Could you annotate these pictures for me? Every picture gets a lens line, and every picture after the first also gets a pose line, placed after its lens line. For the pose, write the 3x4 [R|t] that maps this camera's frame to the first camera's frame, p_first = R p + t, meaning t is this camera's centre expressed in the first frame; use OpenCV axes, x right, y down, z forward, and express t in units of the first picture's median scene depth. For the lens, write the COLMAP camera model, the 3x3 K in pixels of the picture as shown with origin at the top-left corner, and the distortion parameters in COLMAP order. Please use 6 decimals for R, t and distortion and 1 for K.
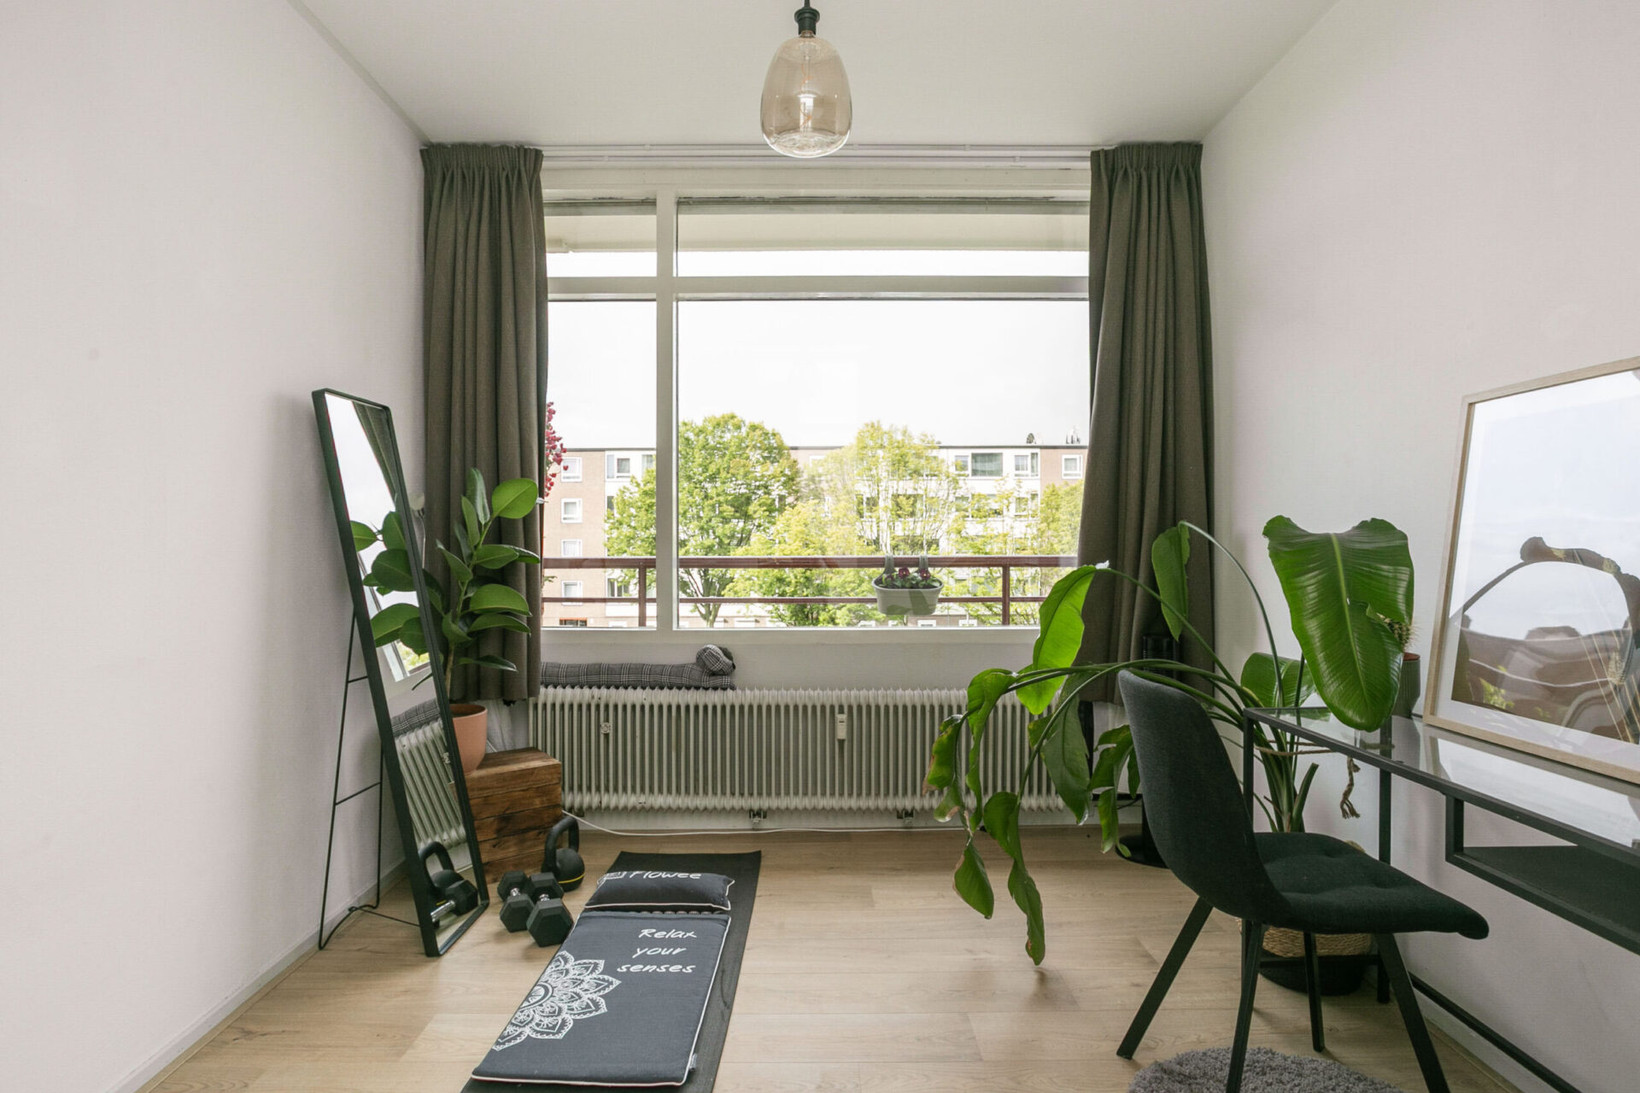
lens RADIAL K [[891.8, 0, 820.0], [0, 891.8, 546.5], [0, 0, 1]] dist [-0.002615, -0.000008]
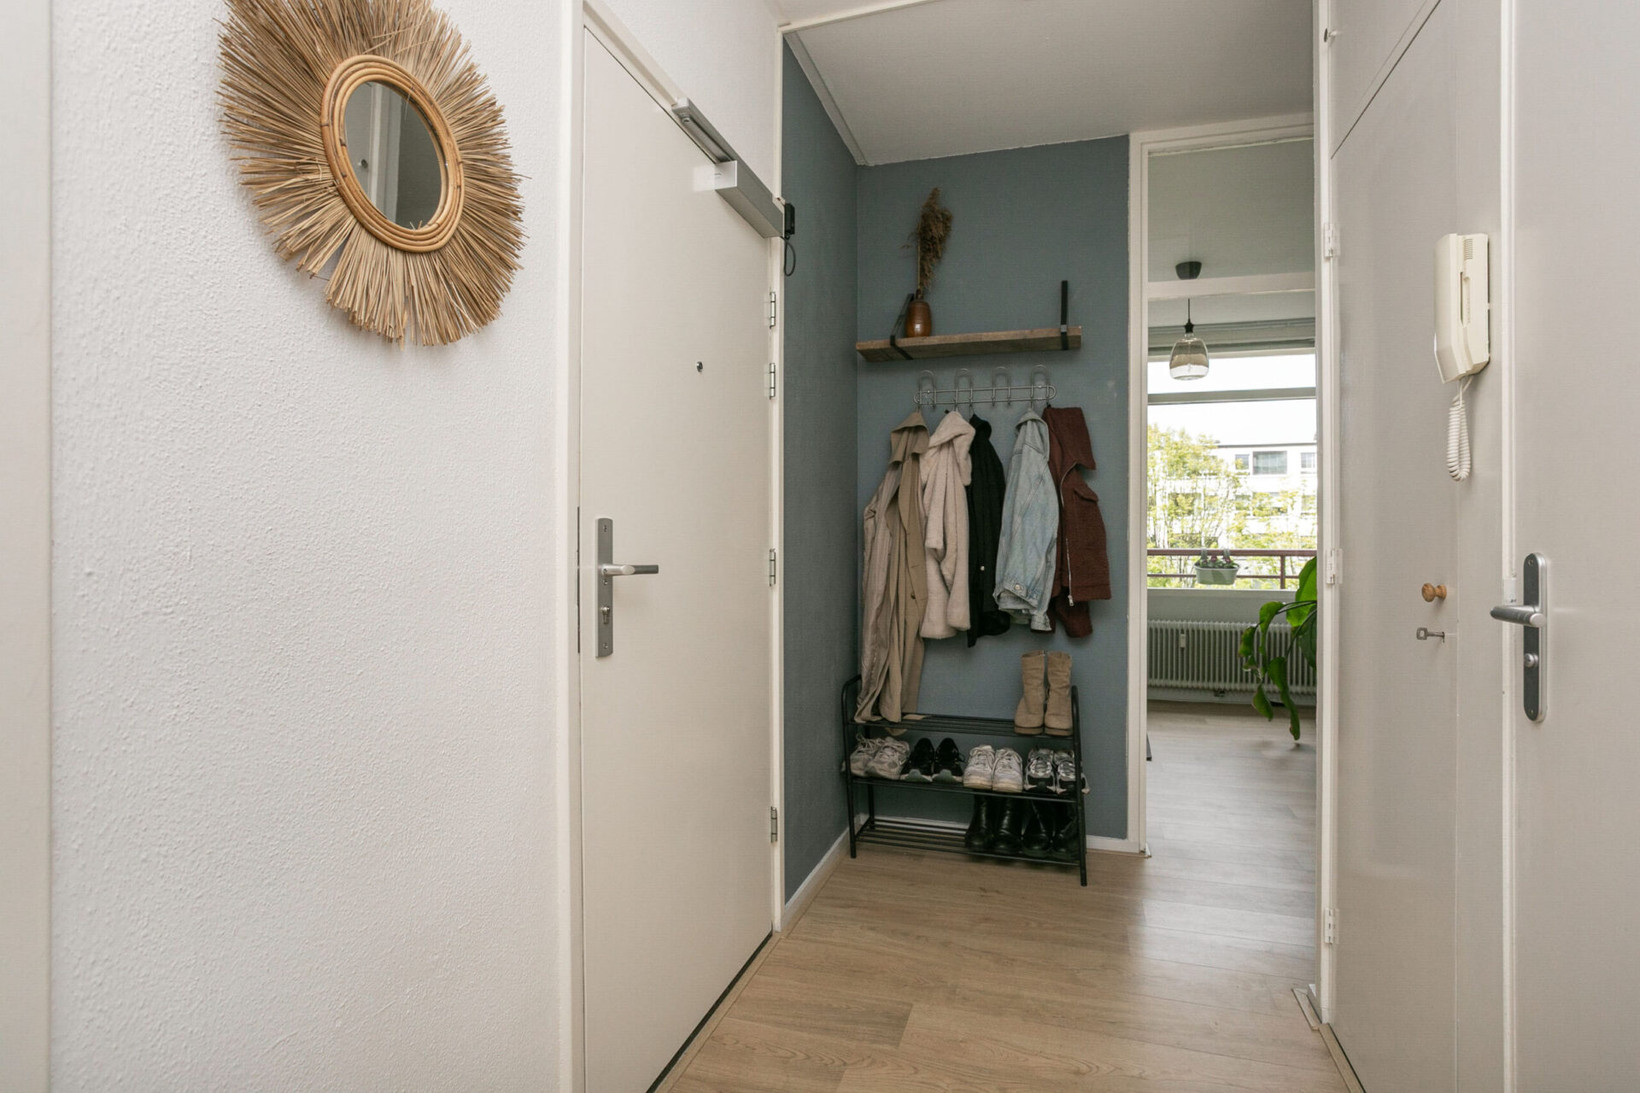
lens RADIAL K [[891.8, 0, 820.0], [0, 891.8, 546.5], [0, 0, 1]] dist [-0.002615, -0.000008]
pose [[0.960567, 0.002120, -0.278039, -0.028780], [-0.001160, 0.999993, 0.003616, 0.000244], [0.278045, -0.003151, 0.960563, -0.152689]]
